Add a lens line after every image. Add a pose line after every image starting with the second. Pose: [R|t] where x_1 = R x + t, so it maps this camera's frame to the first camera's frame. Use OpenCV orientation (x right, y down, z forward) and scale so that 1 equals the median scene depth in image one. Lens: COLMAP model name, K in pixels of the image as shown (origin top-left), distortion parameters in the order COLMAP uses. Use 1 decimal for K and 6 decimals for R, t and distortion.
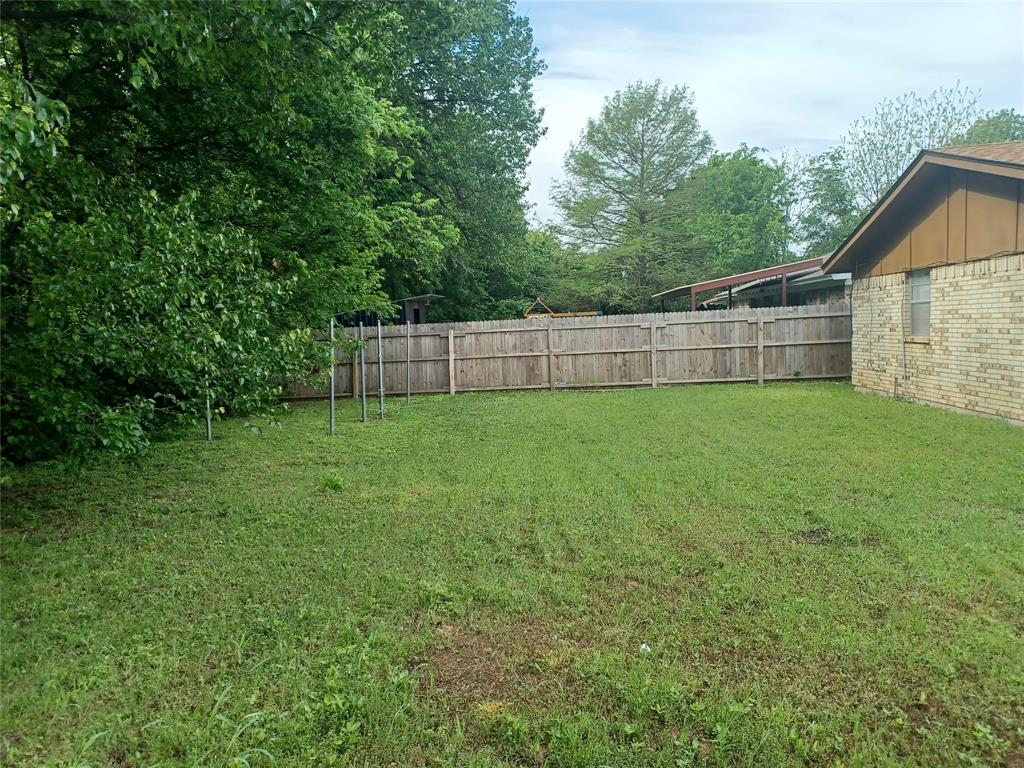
lens RADIAL K [[770.2, 0, 512.0], [0, 770.2, 384.0], [0, 0, 1]] dist [0.059638, 0.003426]
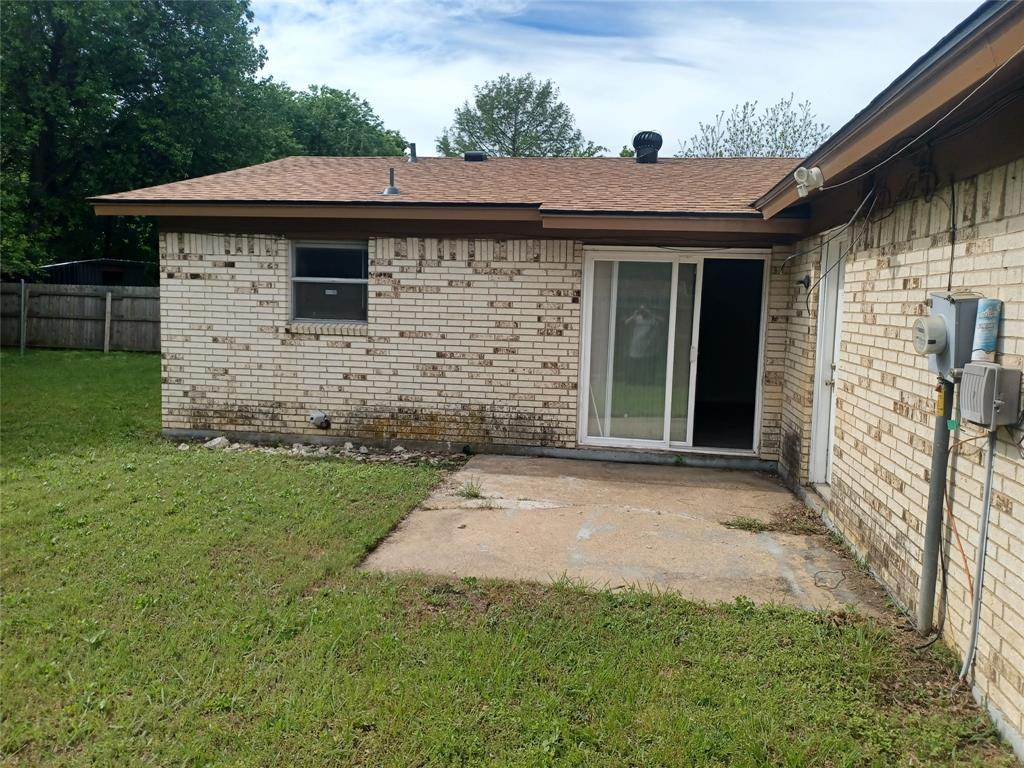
lens RADIAL K [[774.2, 0, 512.0], [0, 774.2, 384.0], [0, 0, 1]] dist [0.009723, 0.001634]
pose [[0.992406, 0.086950, -0.087006, 3.024656], [-0.084949, 0.996034, 0.026451, -0.098685], [0.088961, -0.018859, 0.995857, -0.196141]]
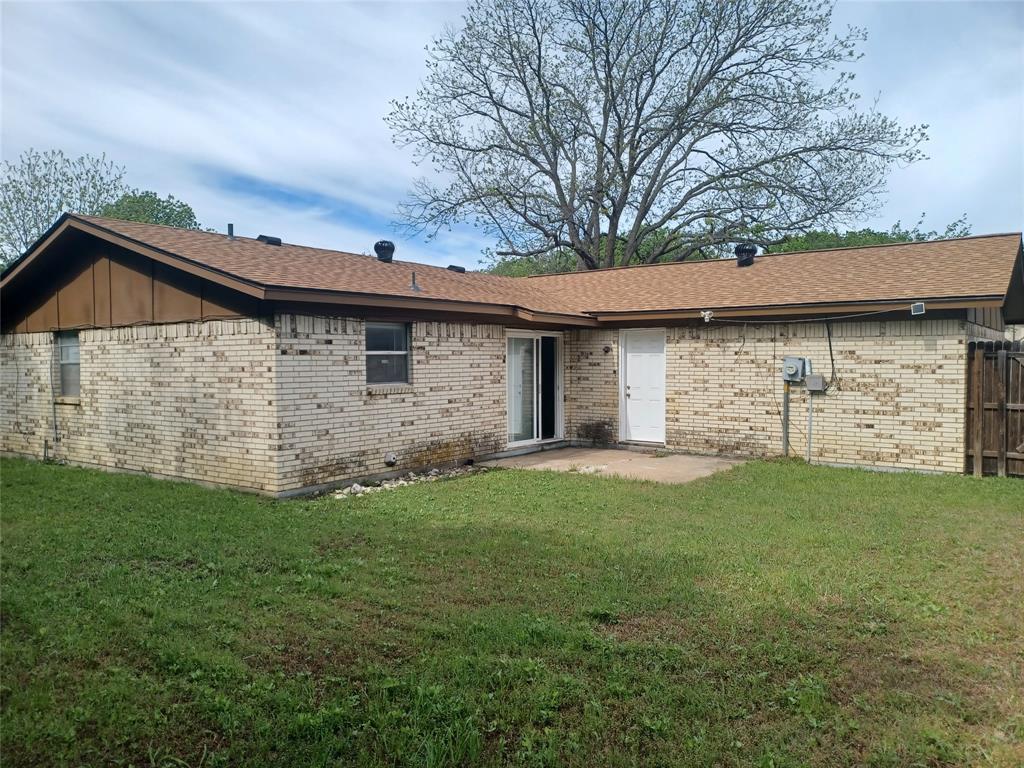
lens RADIAL K [[770.2, 0, 512.0], [0, 770.2, 384.0], [0, 0, 1]] dist [0.059638, 0.003426]
pose [[0.556377, 0.015794, 0.830780, 0.006251], [0.046366, 0.997671, -0.050019, -0.002265], [-0.829635, 0.066349, 0.554349, -0.018524]]
